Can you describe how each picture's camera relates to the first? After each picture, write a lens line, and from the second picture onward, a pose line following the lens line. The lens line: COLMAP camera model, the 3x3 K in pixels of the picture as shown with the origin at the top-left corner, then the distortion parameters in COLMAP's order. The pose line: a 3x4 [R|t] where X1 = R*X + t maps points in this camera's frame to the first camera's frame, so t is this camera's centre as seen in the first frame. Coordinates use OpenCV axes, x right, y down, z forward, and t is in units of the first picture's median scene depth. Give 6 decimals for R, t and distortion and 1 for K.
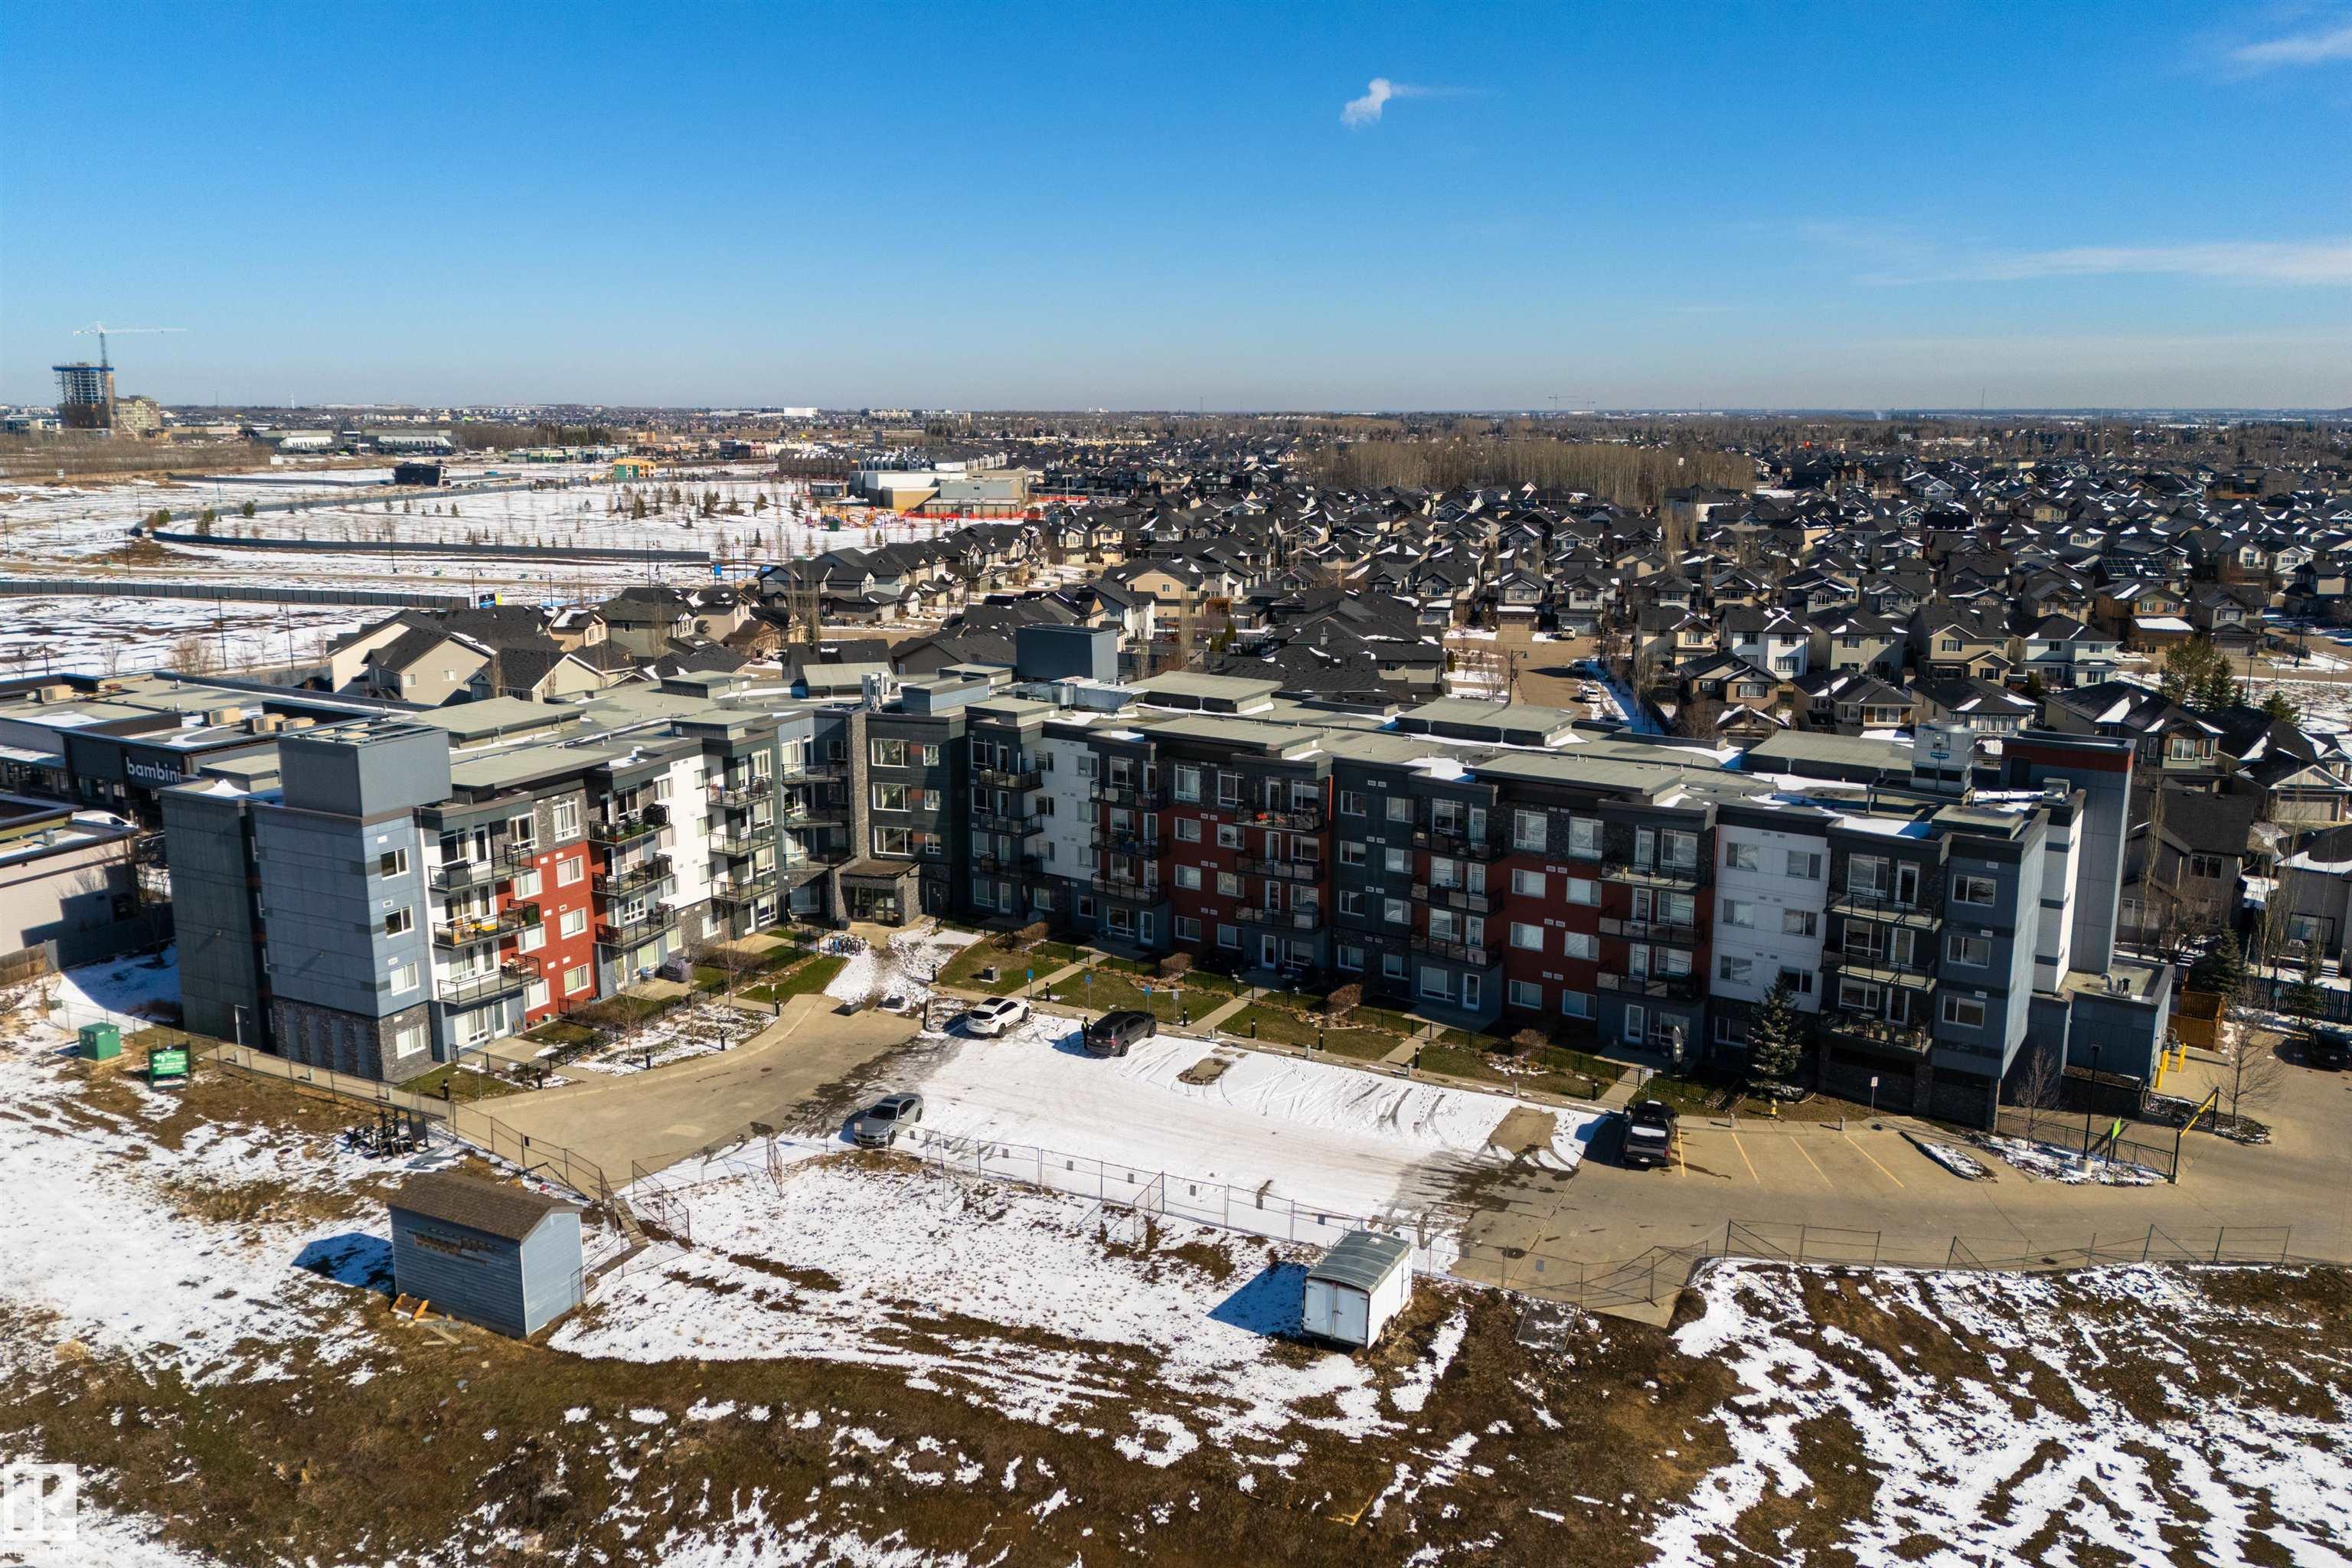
lens RADIAL K [[1753.7, 0, 1191.0], [0, 1753.7, 741.2], [0, 0, 1]] dist [0.047869, -0.069706]
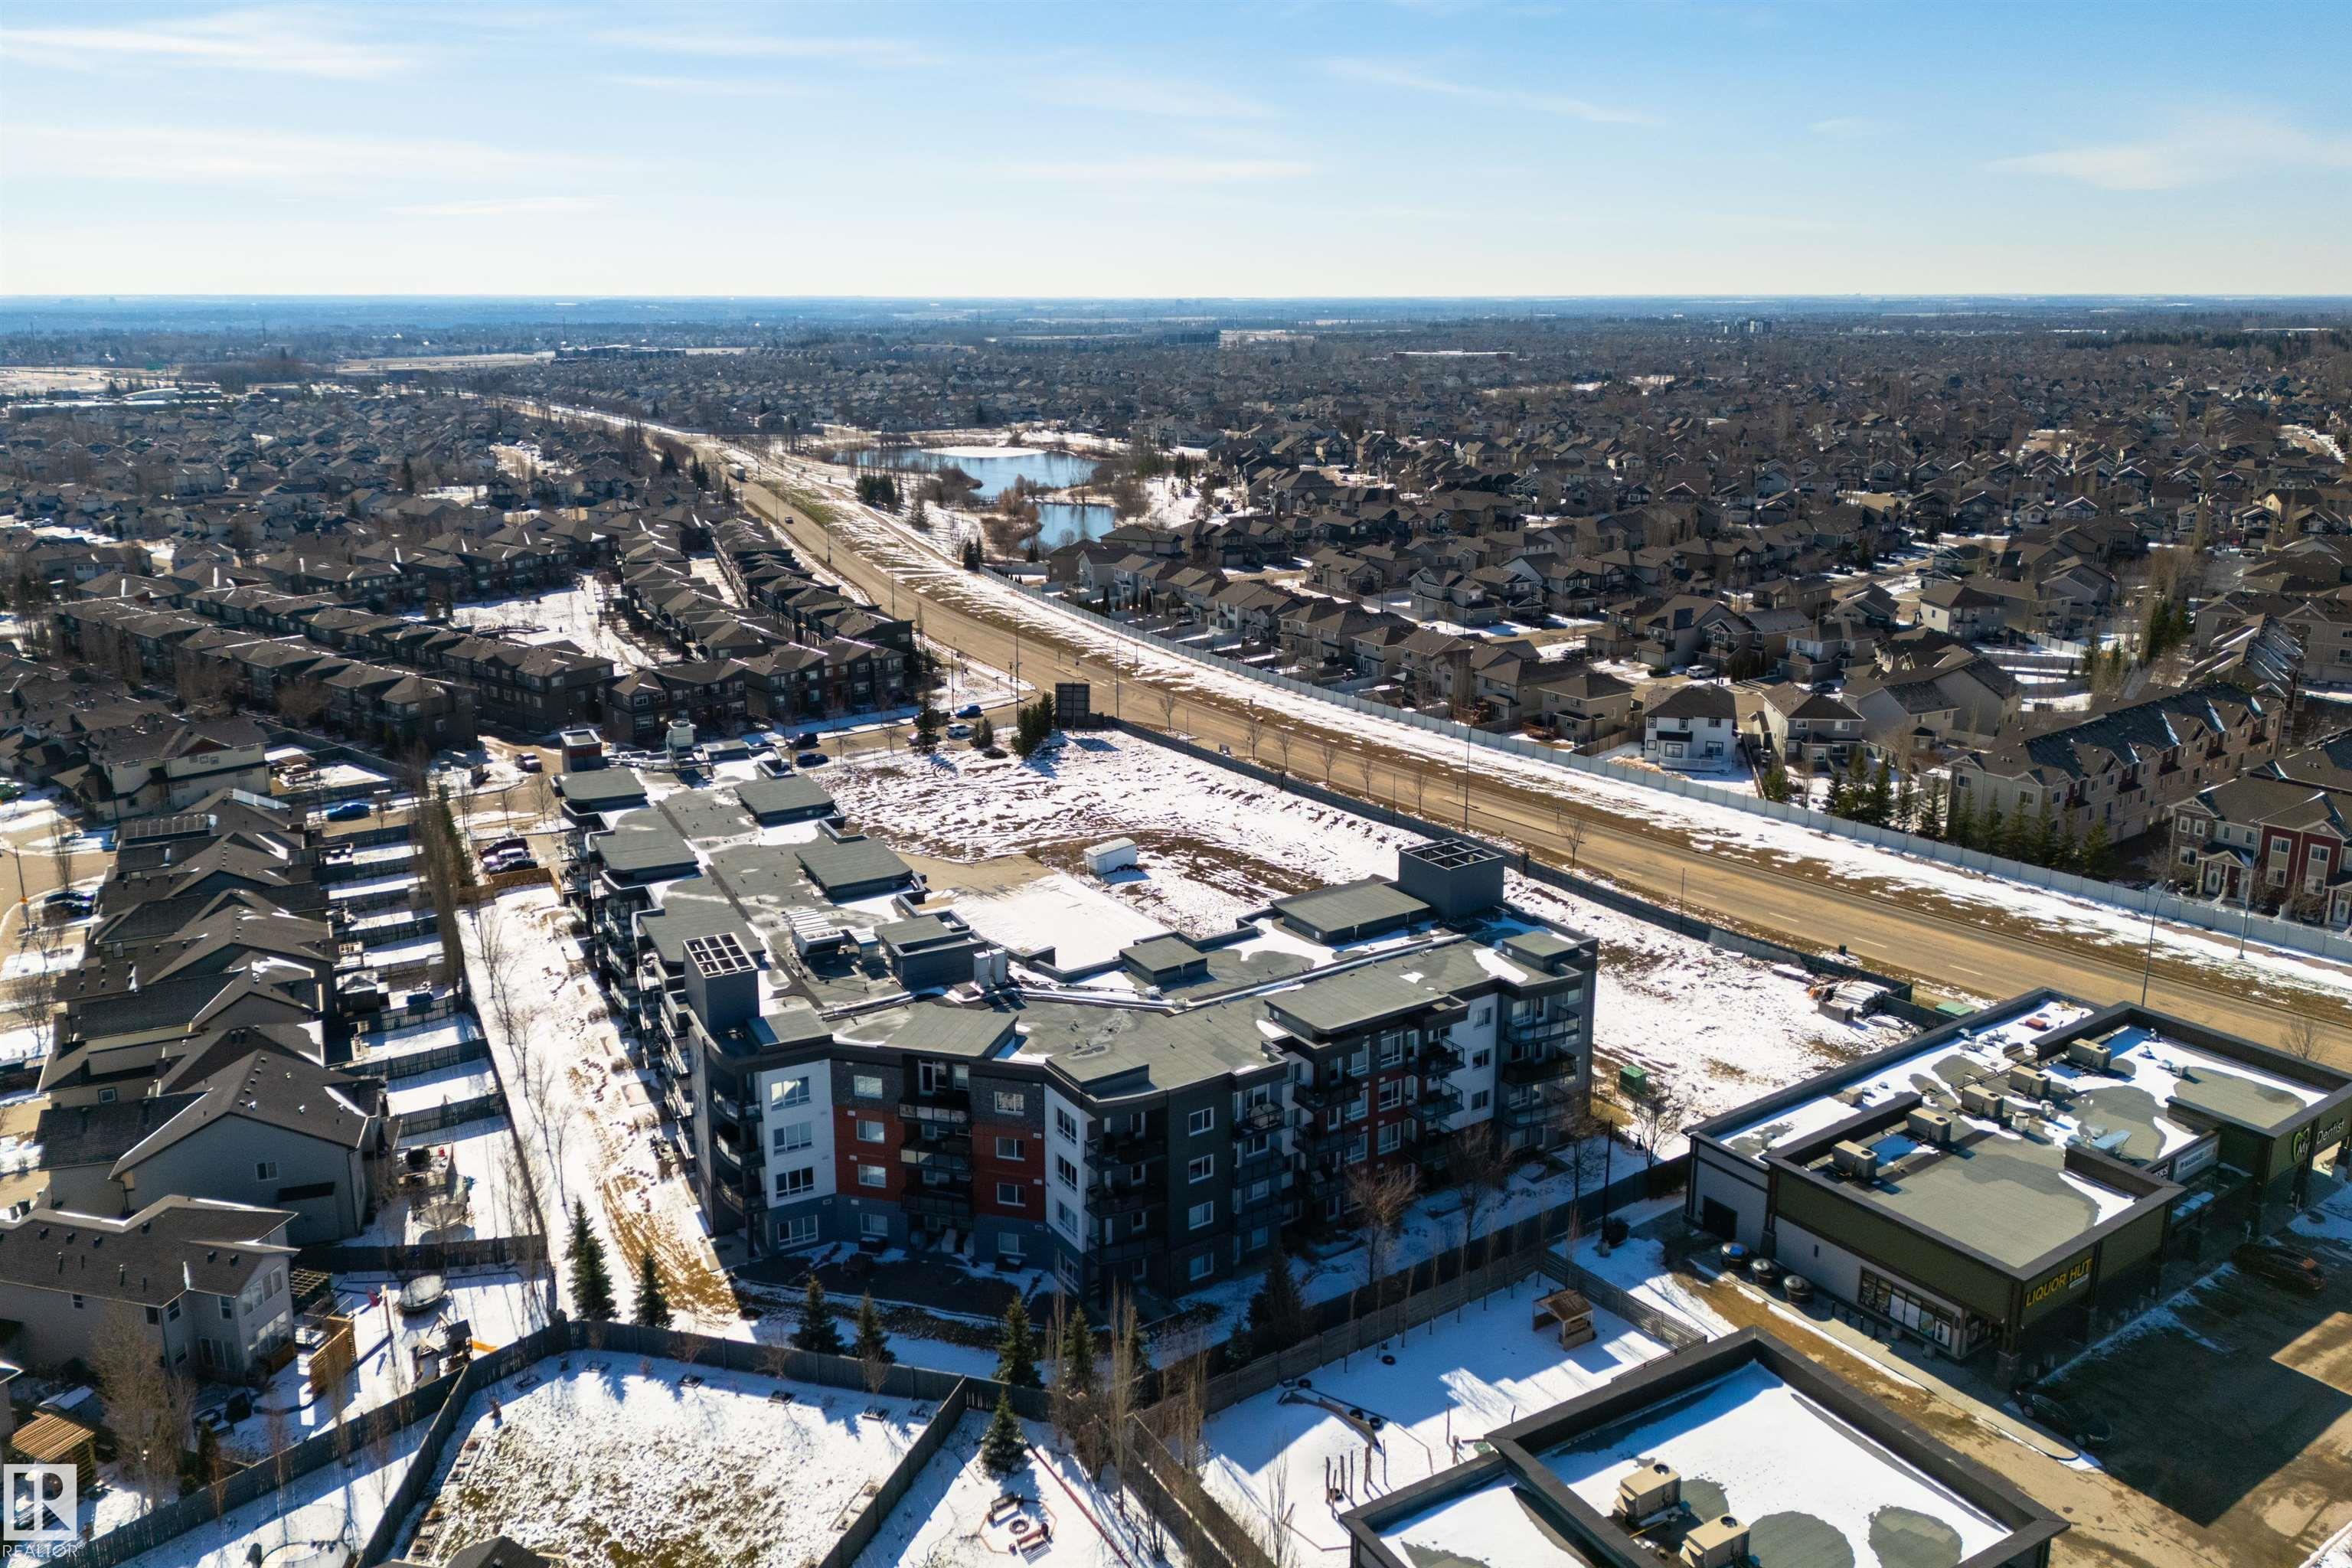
lens RADIAL K [[1728.9, 0, 1176.0], [0, 1728.9, 784.0], [0, 0, 1]] dist [0.080467, -0.144536]
pose [[-0.859382, -0.138975, 0.492085, -0.926214], [0.093914, 0.903087, 0.419064, -0.649532], [-0.502635, 0.406350, -0.763045, 2.091799]]
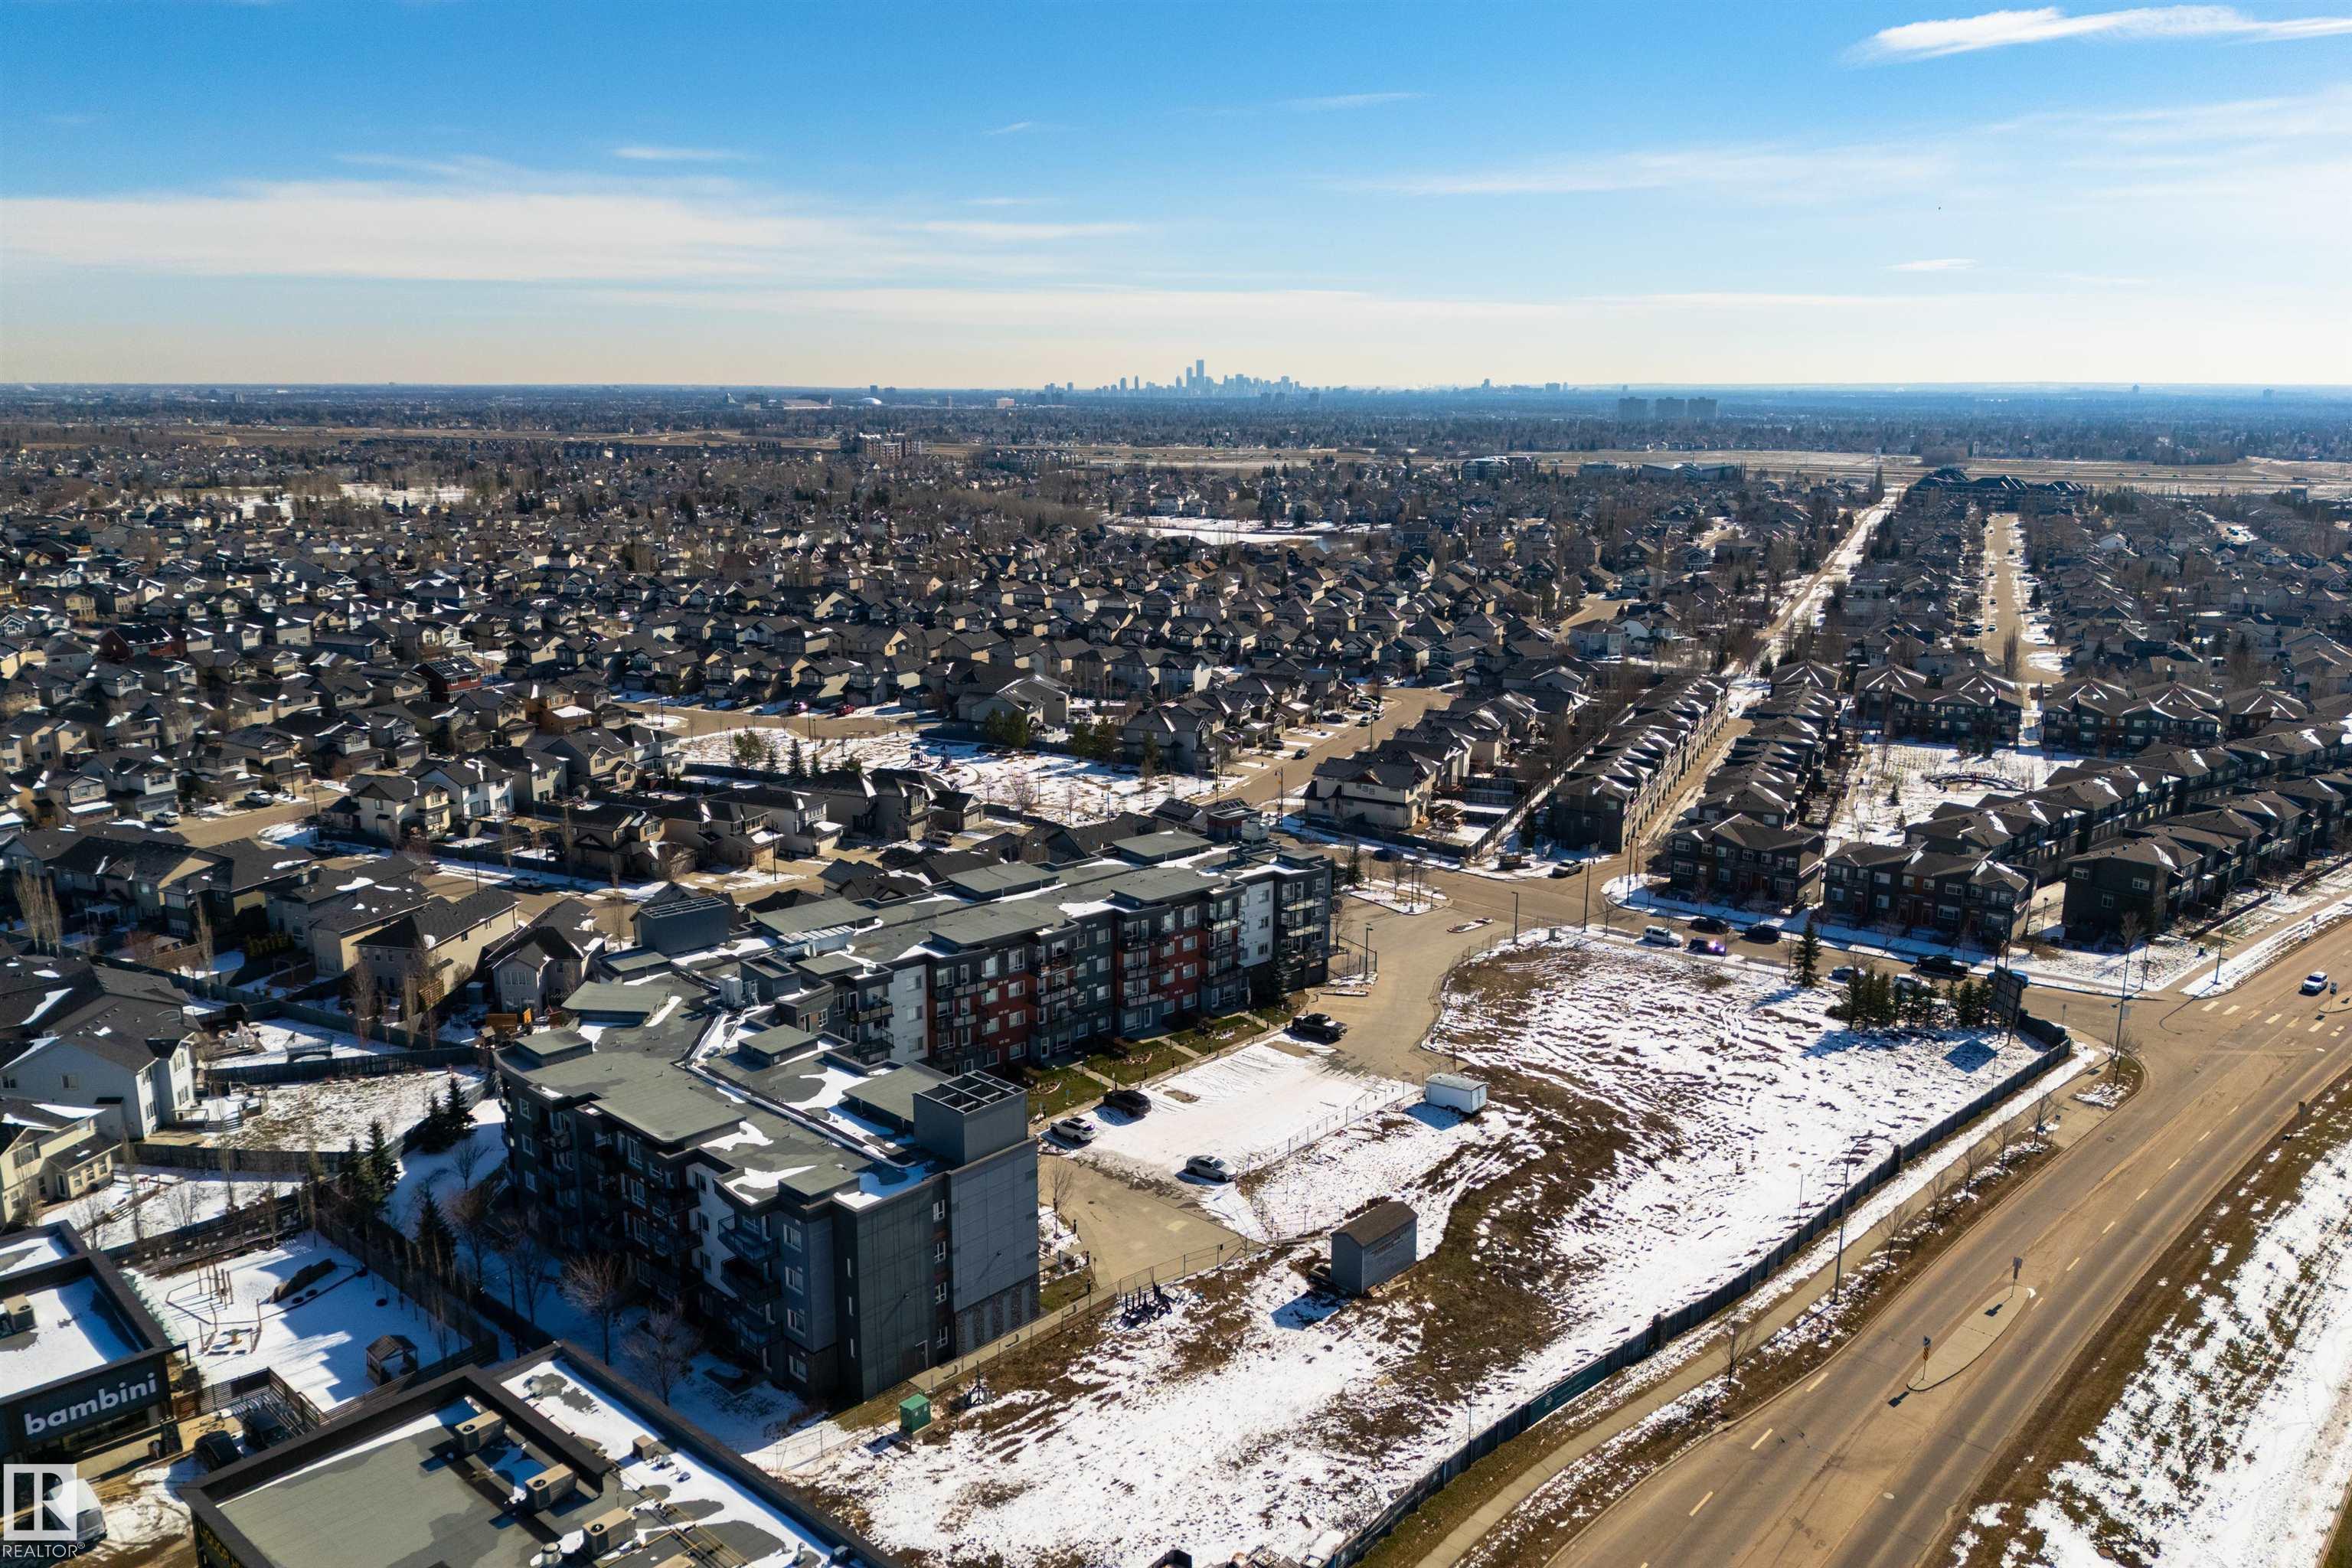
lens RADIAL K [[1728.9, 0, 1176.0], [0, 1728.9, 784.0], [0, 0, 1]] dist [0.080467, -0.144536]
pose [[0.294862, -0.210953, 0.931963, -1.547813], [0.175245, 0.970722, 0.164281, -0.408875], [-0.939333, 0.114882, 0.323197, 0.372174]]
